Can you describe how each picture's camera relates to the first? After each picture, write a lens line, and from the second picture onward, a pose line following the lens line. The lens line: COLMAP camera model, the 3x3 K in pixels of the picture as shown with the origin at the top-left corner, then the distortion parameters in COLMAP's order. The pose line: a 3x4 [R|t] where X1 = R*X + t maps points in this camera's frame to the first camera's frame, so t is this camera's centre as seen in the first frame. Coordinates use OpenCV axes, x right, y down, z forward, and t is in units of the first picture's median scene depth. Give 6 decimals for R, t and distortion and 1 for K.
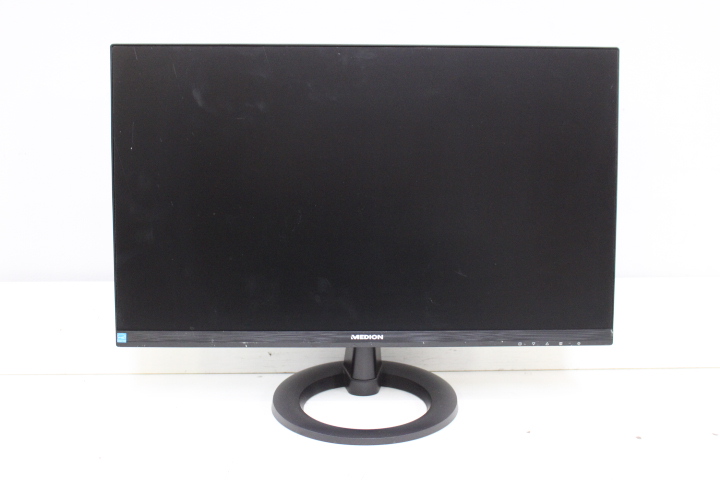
lens RADIAL K [[815.7, 0, 360.0], [0, 815.7, 240.0], [0, 0, 1]] dist [-0.025075, -0.010749]
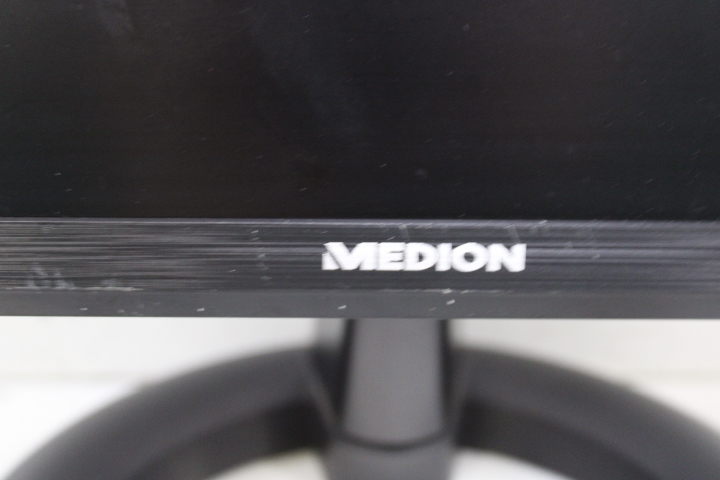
lens RADIAL K [[1140.1, 0, 360.0], [0, 1140.1, 240.0], [0, 0, 1]] dist [-0.000565, -0.000642]
pose [[0.999827, 0.012341, -0.013928, -0.000801], [-0.010585, 0.992747, 0.119753, 0.087546], [0.015305, -0.119585, 0.992706, 0.765340]]
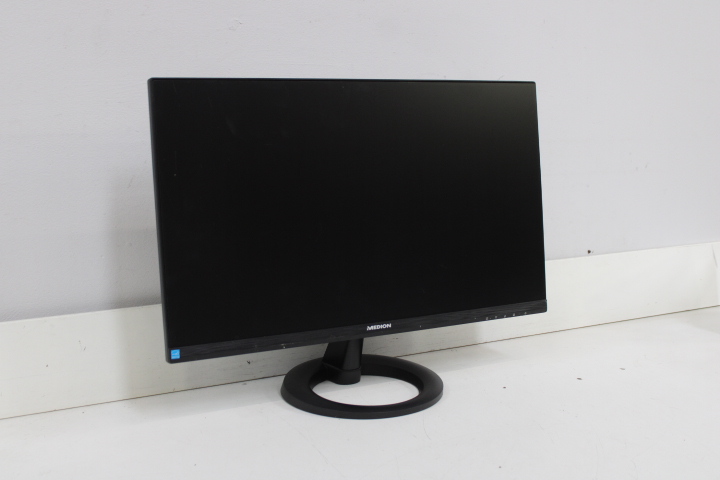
lens RADIAL K [[815.7, 0, 360.0], [0, 815.7, 240.0], [0, 0, 1]] dist [-0.025075, -0.010749]
pose [[0.916543, -0.076551, 0.392541, -0.458799], [0.090413, 0.995761, -0.016917, 0.011913], [-0.389581, 0.050996, 0.919579, -0.069814]]
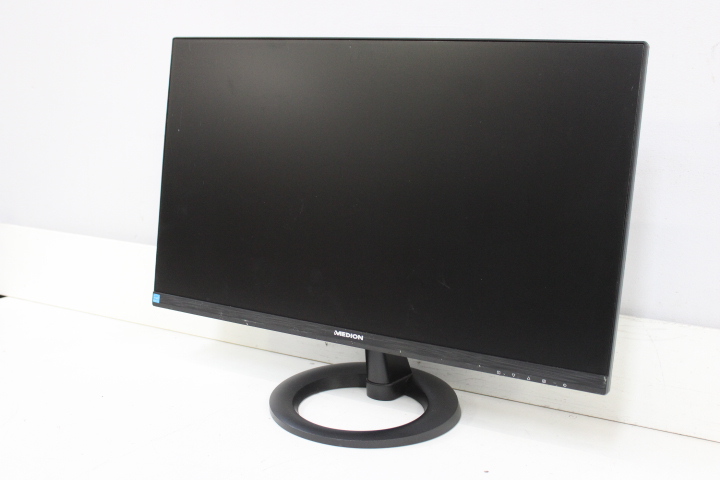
lens RADIAL K [[972.2, 0, 360.0], [0, 972.2, 240.0], [0, 0, 1]] dist [-0.048076, -0.026002]
pose [[0.838715, 0.111609, -0.533011, 0.617948], [-0.127974, 0.991758, 0.006295, -0.003077], [0.529320, 0.062931, 0.846085, 0.016206]]
